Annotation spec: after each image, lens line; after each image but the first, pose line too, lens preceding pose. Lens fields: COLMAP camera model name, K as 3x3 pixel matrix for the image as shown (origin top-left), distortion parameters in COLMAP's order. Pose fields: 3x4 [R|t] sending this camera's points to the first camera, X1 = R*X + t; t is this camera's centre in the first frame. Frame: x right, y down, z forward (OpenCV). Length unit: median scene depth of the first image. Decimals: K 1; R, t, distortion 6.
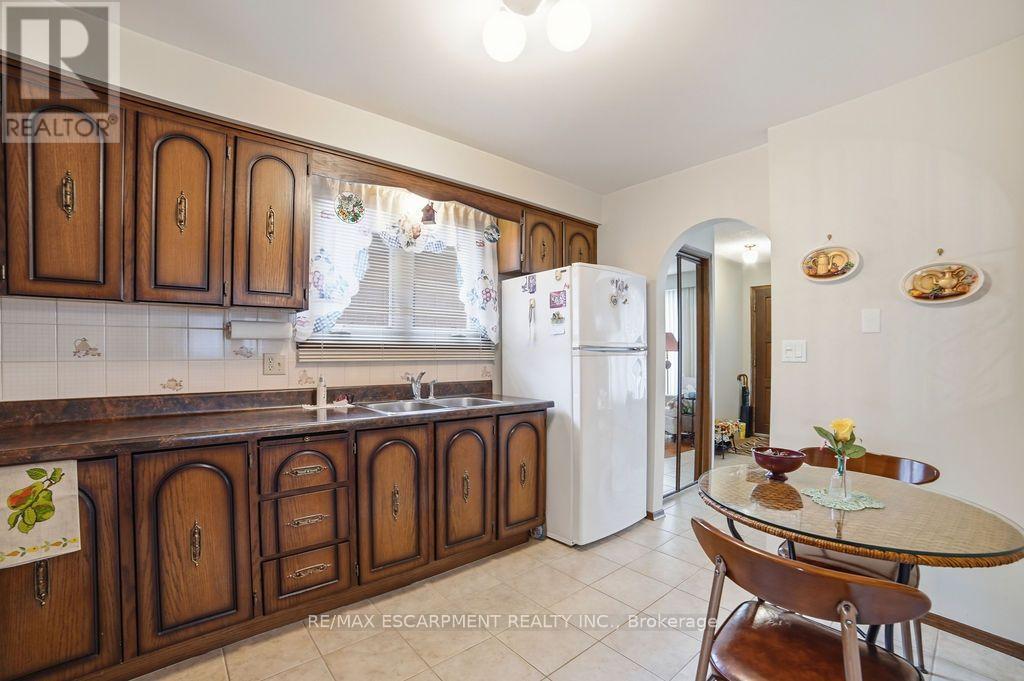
lens RADIAL K [[431.4, 0, 498.5], [0, 431.4, 356.7], [0, 0, 1]] dist [-0.099006, 0.030036]
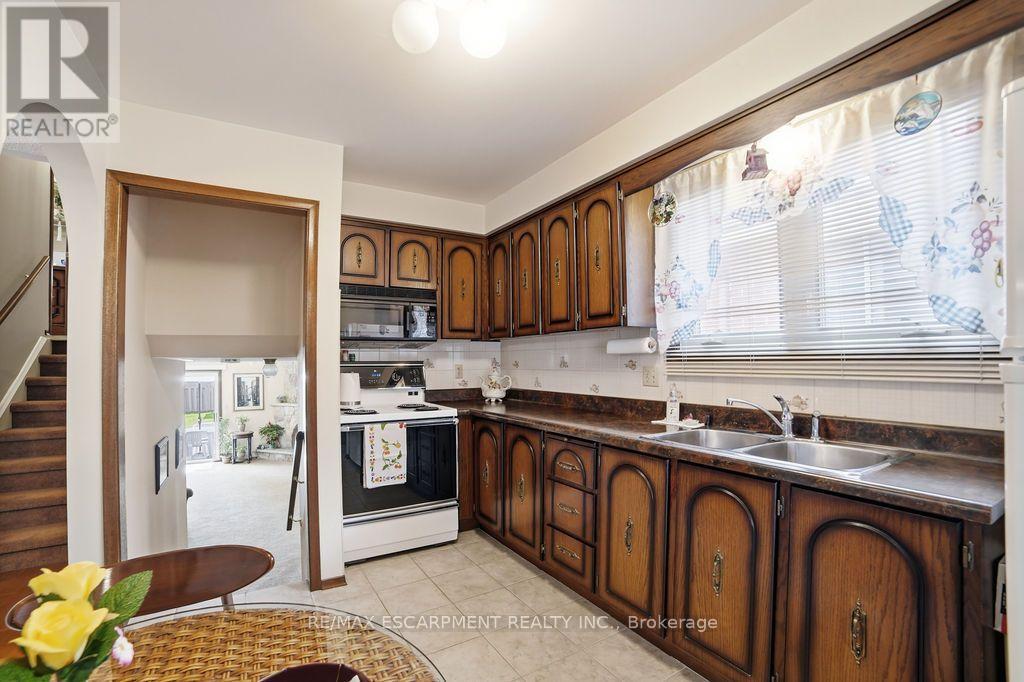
lens RADIAL K [[431.4, 0, 498.5], [0, 431.4, 357.2], [0, 0, 1]] dist [-0.099006, 0.030036]
pose [[-0.134689, -0.009164, -0.990846, 0.606186], [-0.001796, 0.999958, -0.009005, -0.020612], [0.990886, 0.000567, -0.134699, 0.767940]]
